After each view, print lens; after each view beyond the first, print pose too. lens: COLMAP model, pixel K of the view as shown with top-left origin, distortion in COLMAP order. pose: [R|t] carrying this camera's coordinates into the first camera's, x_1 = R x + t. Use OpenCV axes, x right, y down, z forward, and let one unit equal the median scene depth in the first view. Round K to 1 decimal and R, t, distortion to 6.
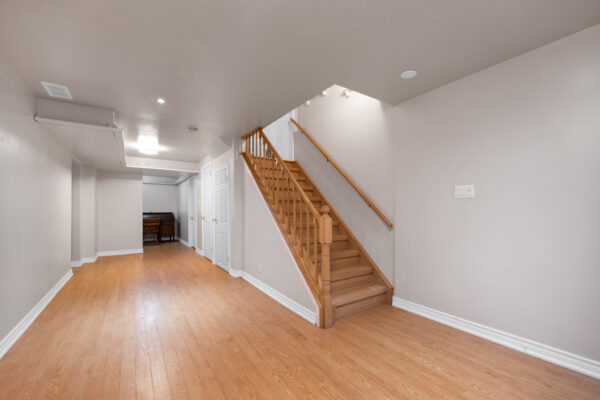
lens RADIAL K [[250.2, 0, 301.9], [0, 250.2, 215.2], [0, 0, 1]] dist [-0.015957, -0.000438]
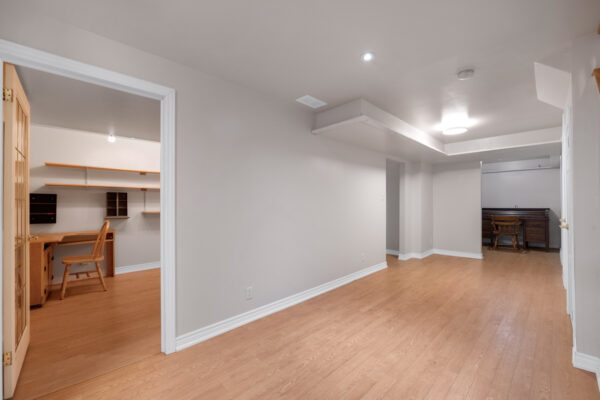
lens RADIAL K [[250.2, 0, 299.7], [0, 250.2, 201.5], [0, 0, 1]] dist [-0.015957, -0.000438]
pose [[0.171355, -0.009306, -0.985165, 0.048161], [-0.016833, 0.999782, -0.012371, -0.015704], [0.985066, 0.018704, 0.171161, 0.315306]]
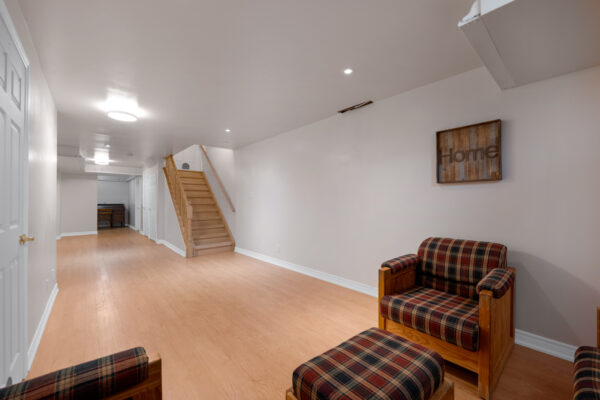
lens RADIAL K [[250.2, 0, 304.6], [0, 250.2, 199.0], [0, 0, 1]] dist [-0.015957, -0.000438]
pose [[0.992060, -0.003182, 0.125723, 0.339615], [0.006375, 0.999667, -0.025007, 0.001829], [-0.125601, 0.025610, 0.991750, -0.523719]]
